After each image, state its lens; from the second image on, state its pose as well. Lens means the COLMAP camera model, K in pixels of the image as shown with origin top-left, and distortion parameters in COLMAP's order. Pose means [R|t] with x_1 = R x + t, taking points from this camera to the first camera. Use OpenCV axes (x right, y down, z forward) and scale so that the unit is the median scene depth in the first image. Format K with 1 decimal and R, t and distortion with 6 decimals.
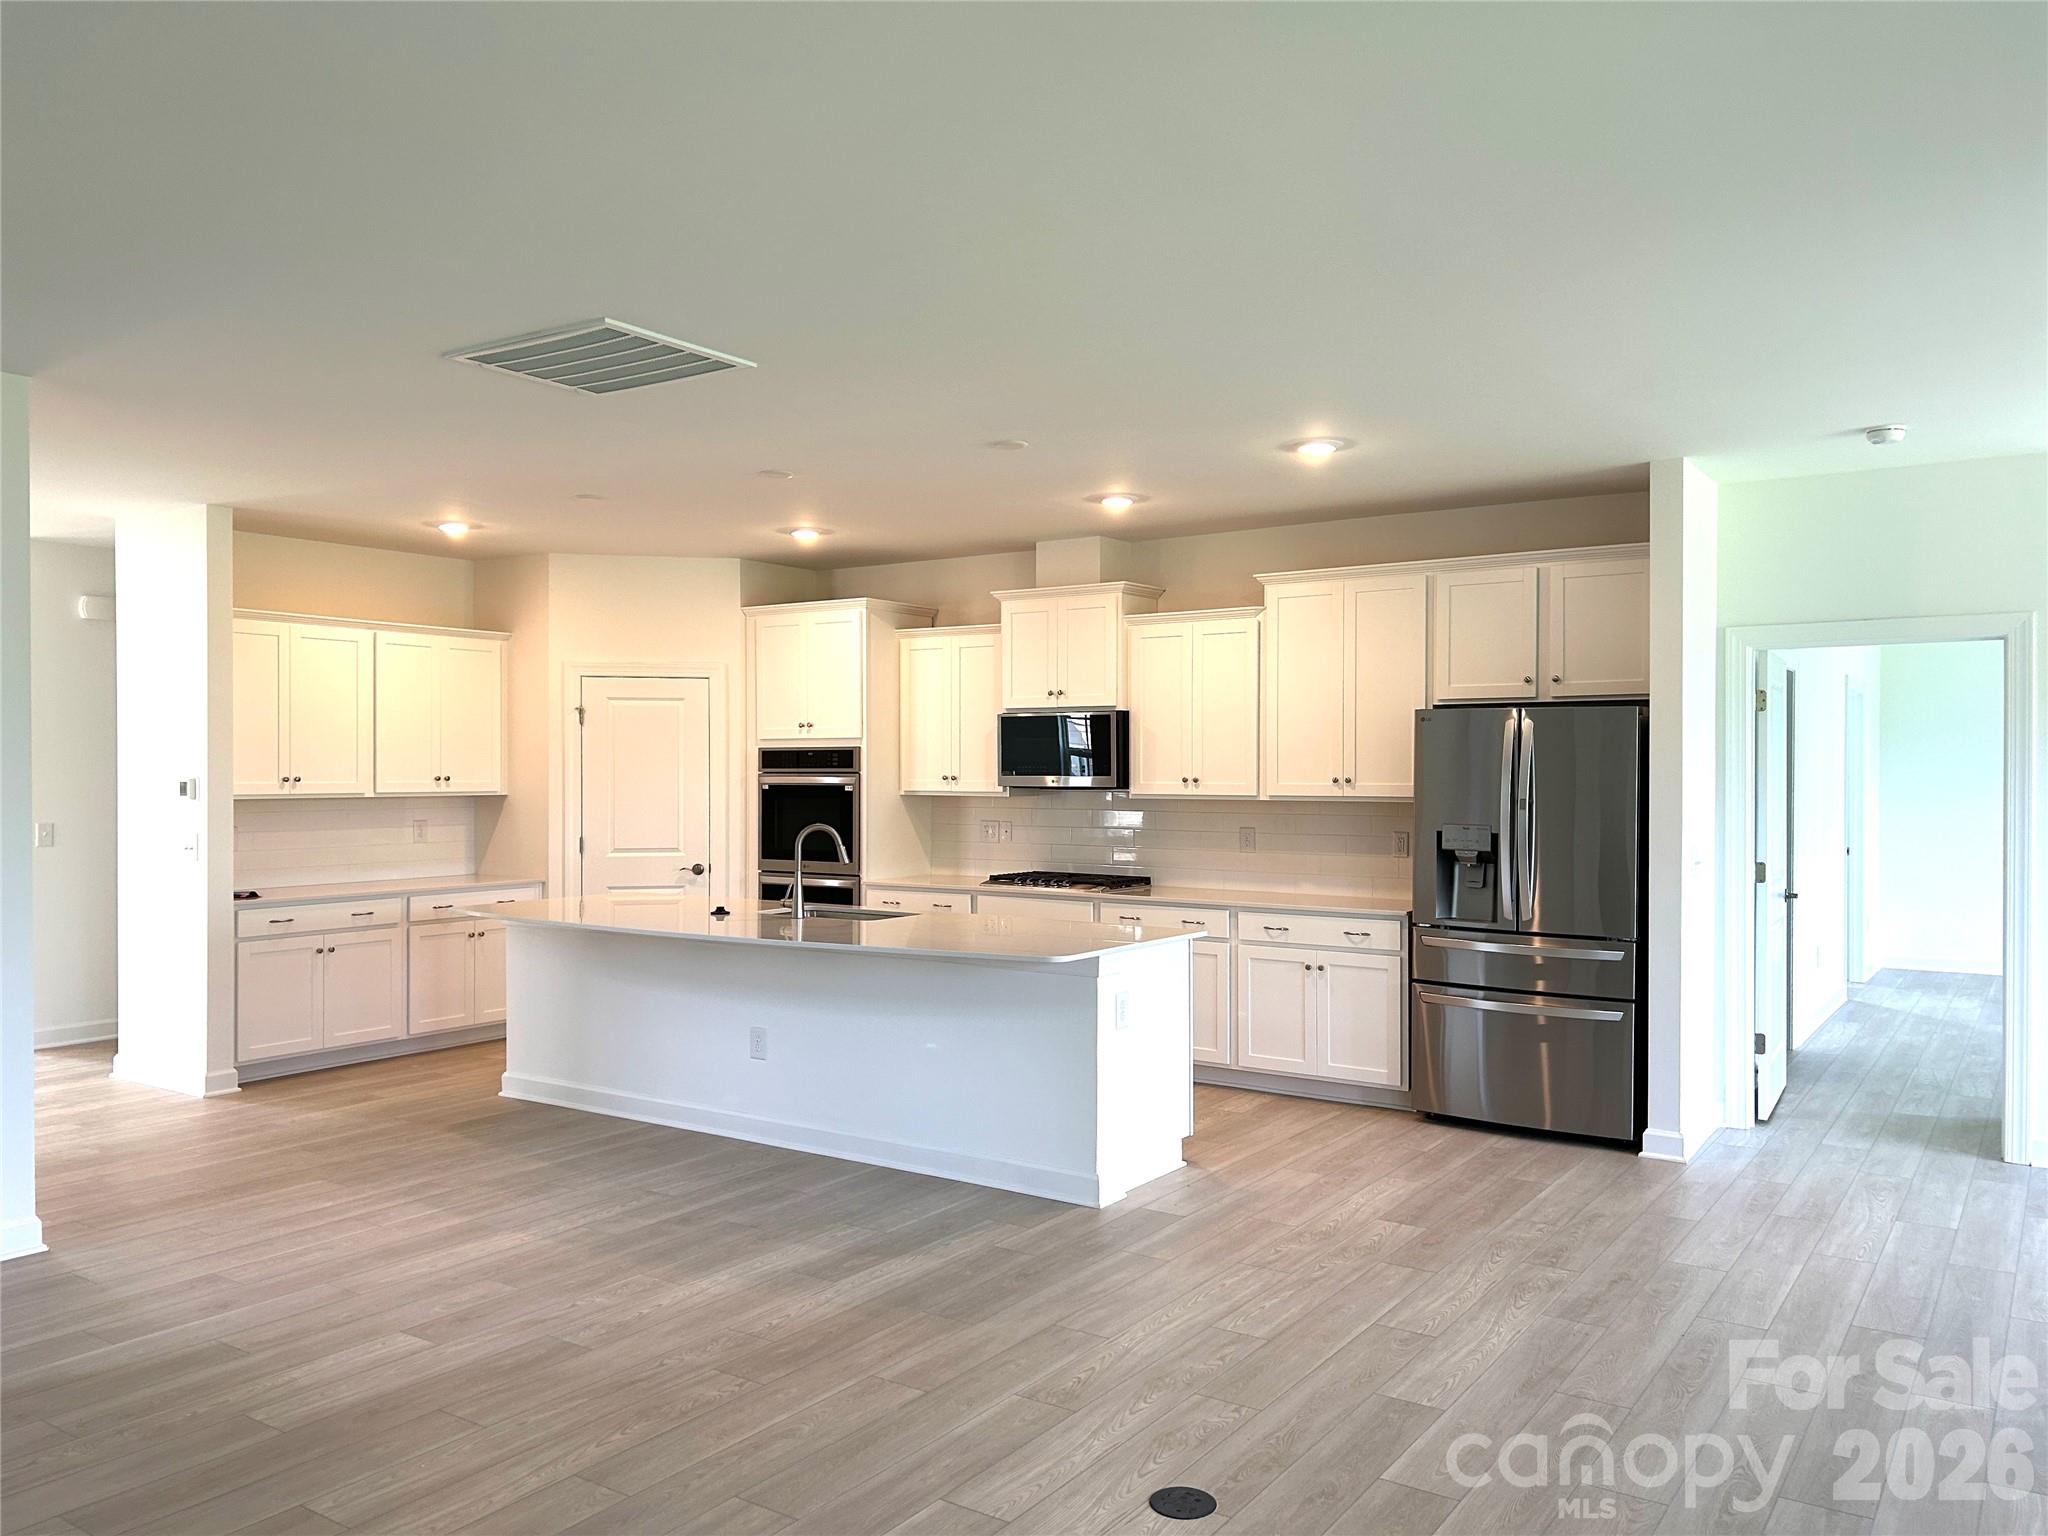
lens RADIAL K [[1552.9, 0, 1024.0], [0, 1552.9, 768.0], [0, 0, 1]] dist [0.003695, 0.003807]
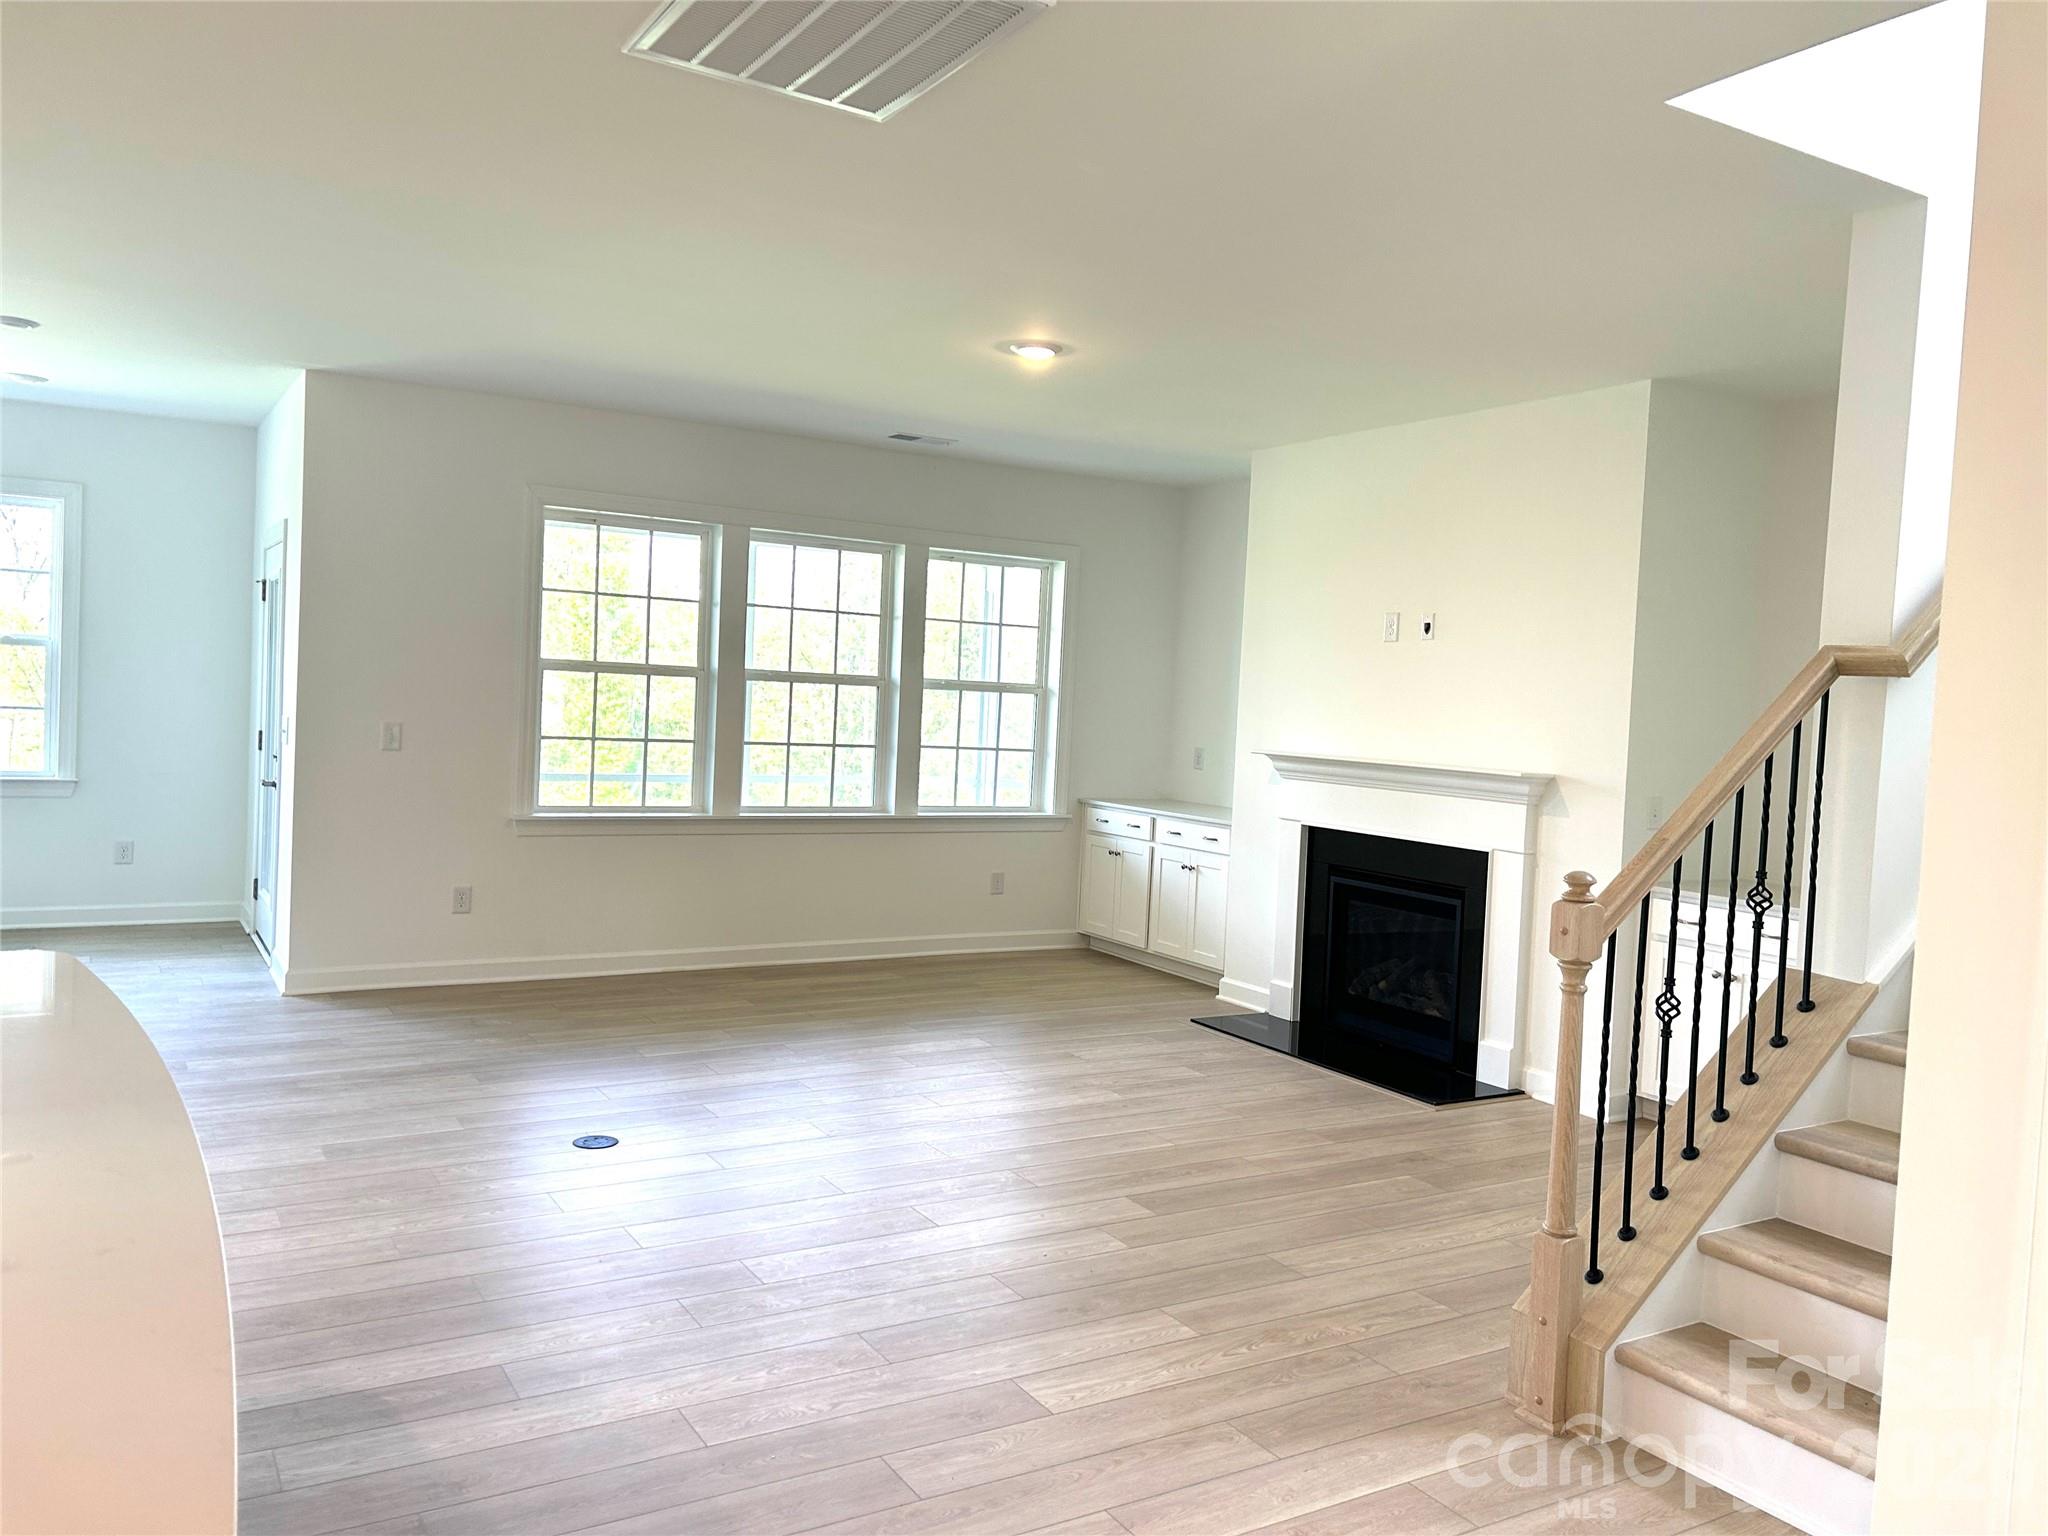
lens RADIAL K [[1552.9, 0, 1024.0], [0, 1552.9, 768.0], [0, 0, 1]] dist [0.003695, 0.003807]
pose [[-0.910588, -0.064541, 0.408245, -0.758529], [-0.048976, 0.997623, 0.048477, 0.005840], [-0.410404, 0.024149, -0.911584, 1.891687]]
